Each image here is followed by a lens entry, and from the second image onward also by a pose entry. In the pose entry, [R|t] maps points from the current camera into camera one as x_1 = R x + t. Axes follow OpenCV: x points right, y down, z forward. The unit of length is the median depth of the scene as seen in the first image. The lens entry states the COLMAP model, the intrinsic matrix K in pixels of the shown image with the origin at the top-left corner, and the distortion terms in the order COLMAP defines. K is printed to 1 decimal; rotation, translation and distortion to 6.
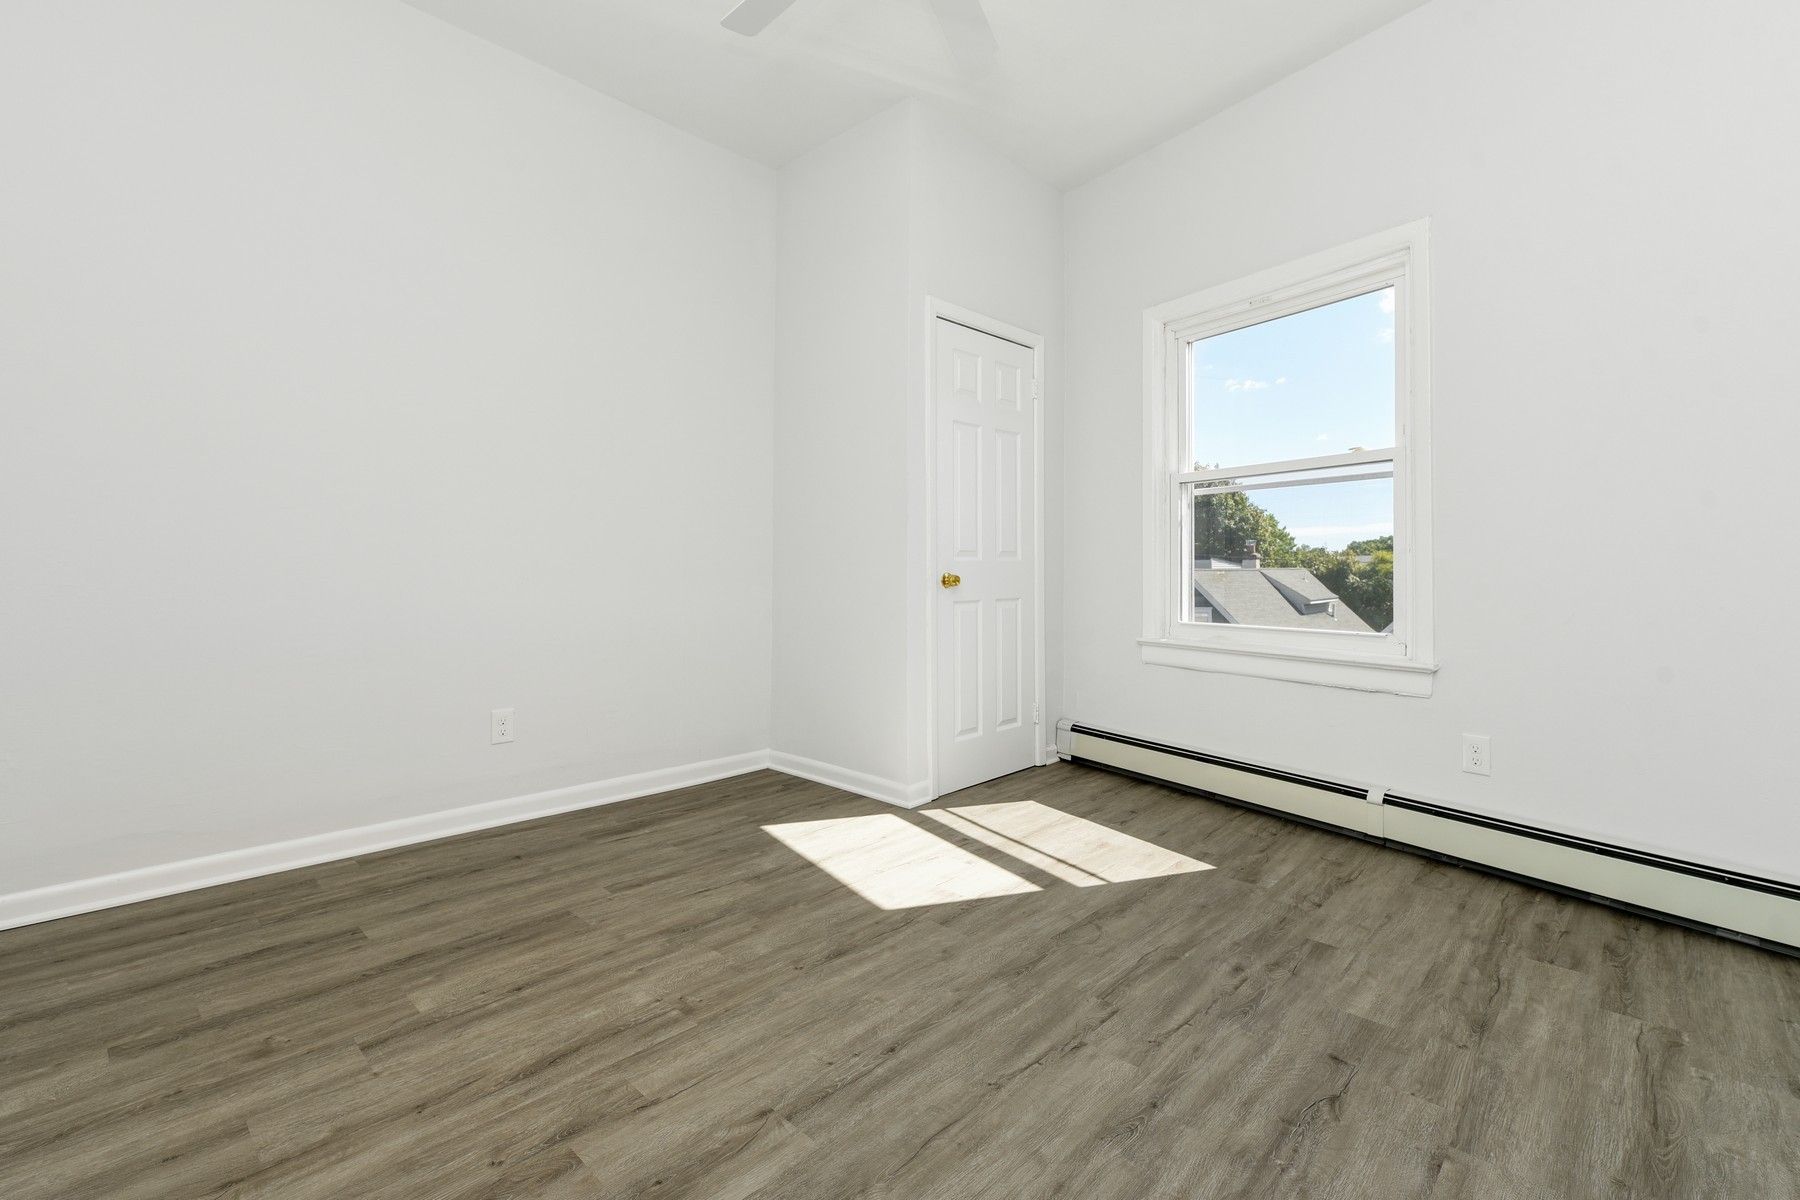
lens RADIAL K [[804.0, 0, 902.5], [0, 804.0, 569.5], [0, 0, 1]] dist [0.003905, -0.000789]
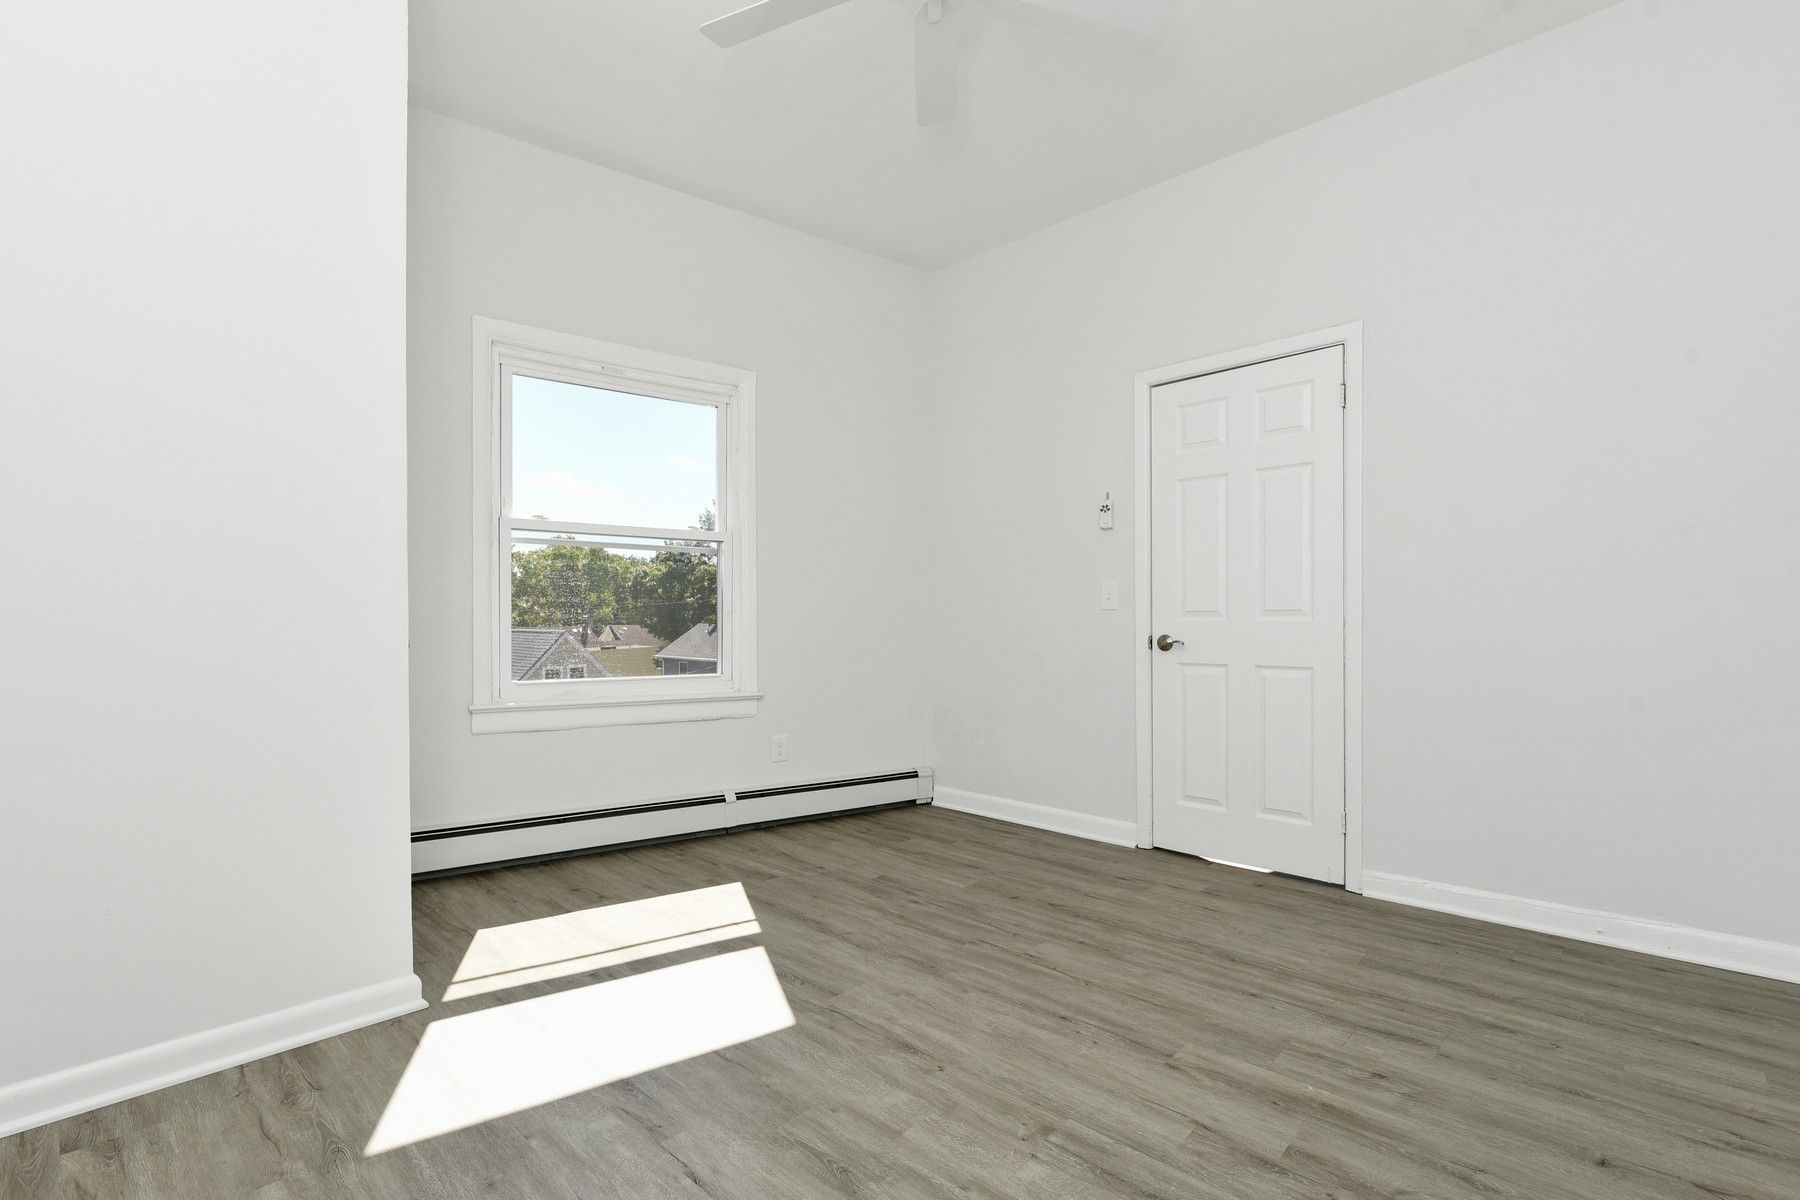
lens RADIAL K [[804.0, 0, 899.2], [0, 804.0, 627.9], [0, 0, 1]] dist [0.003905, -0.000789]
pose [[-0.026300, -0.006226, 0.999635, -0.912218], [-0.008800, 0.999943, 0.005996, -0.006236], [-0.999615, -0.008639, -0.026353, 0.948776]]
